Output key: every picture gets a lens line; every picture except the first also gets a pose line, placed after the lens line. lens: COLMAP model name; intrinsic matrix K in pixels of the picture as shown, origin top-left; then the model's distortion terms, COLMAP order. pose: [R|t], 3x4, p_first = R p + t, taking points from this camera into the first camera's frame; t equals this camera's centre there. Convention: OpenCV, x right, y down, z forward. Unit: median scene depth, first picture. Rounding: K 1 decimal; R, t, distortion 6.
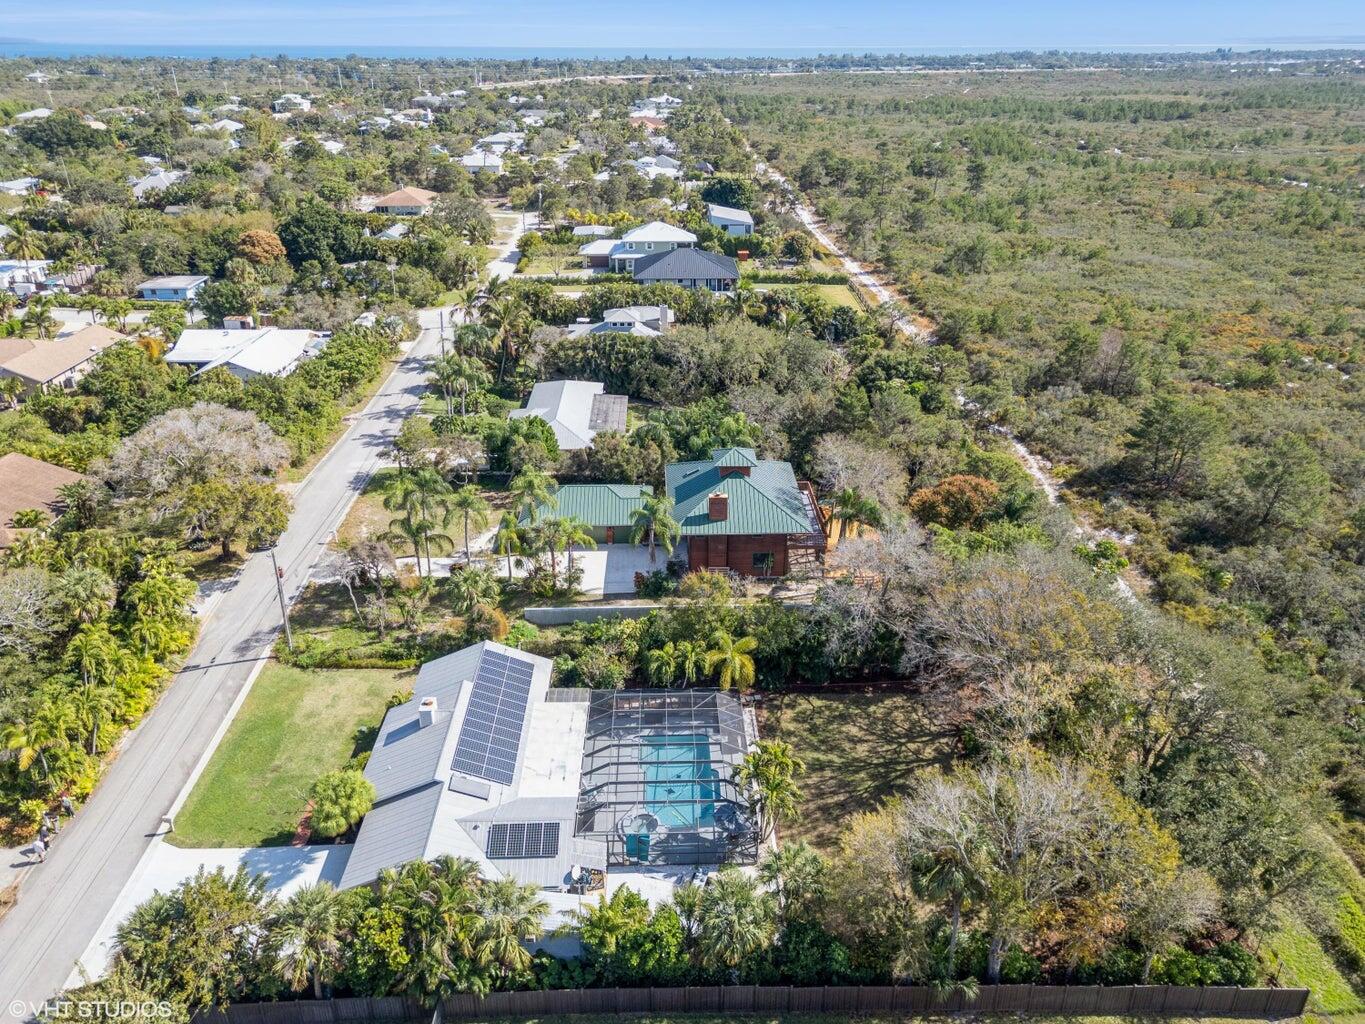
lens RADIAL K [[949.6, 0, 679.6], [0, 949.6, 508.6], [0, 0, 1]] dist [0.053198, -0.040982]
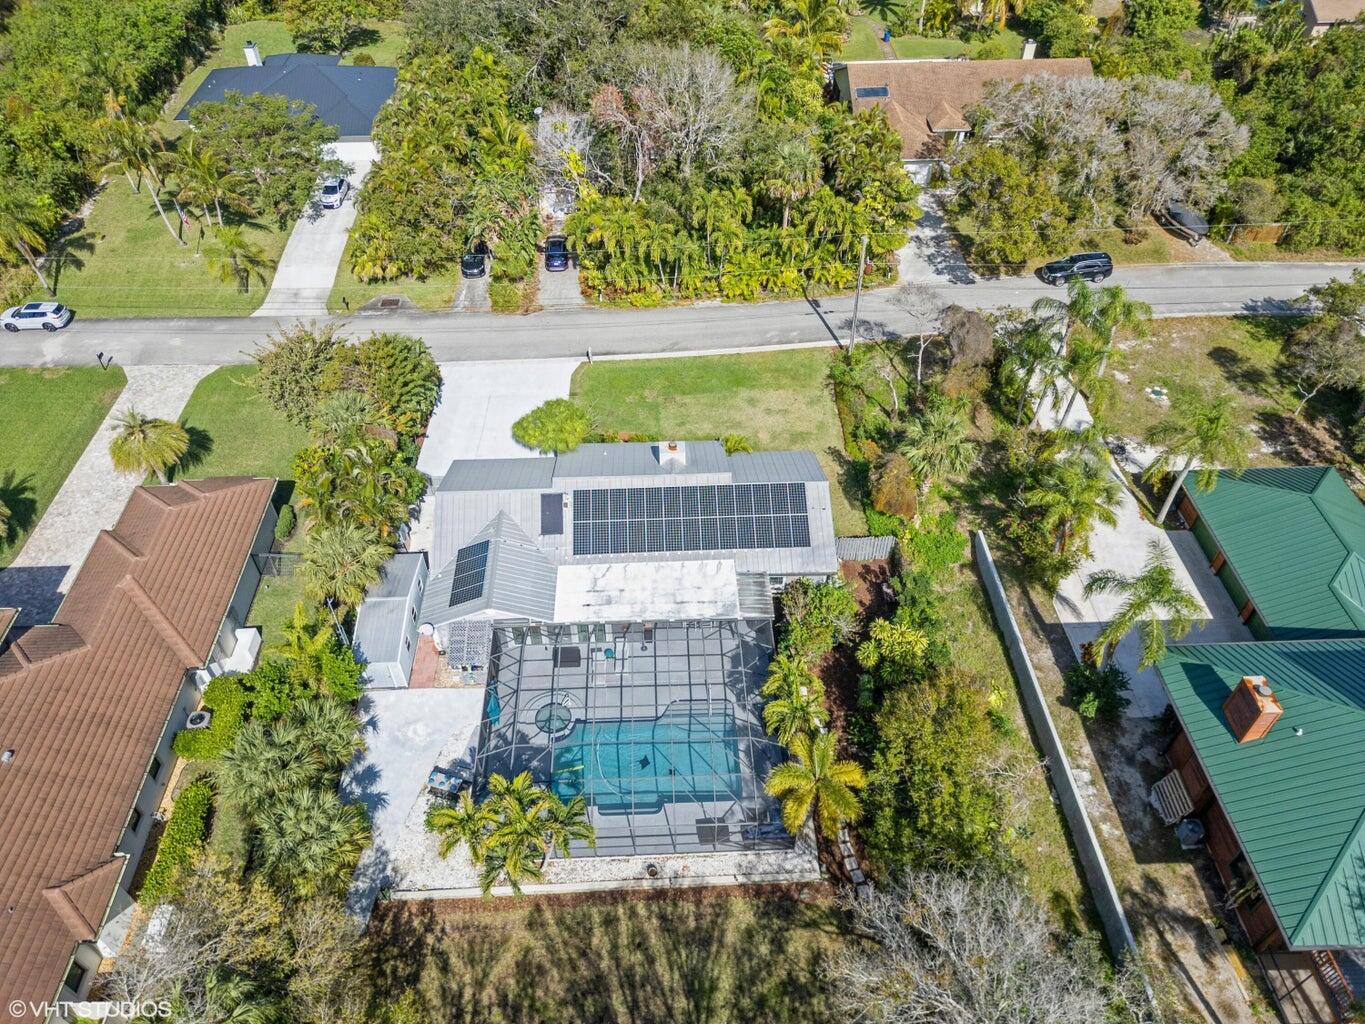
lens RADIAL K [[948.4, 0, 677.7], [0, 948.4, 509.3], [0, 0, 1]] dist [0.034653, -0.001140]
pose [[0.012449, 0.707866, -0.706237, 0.283675], [-0.434008, 0.640119, 0.633944, -0.225935], [0.900823, 0.298620, 0.315188, 0.583916]]
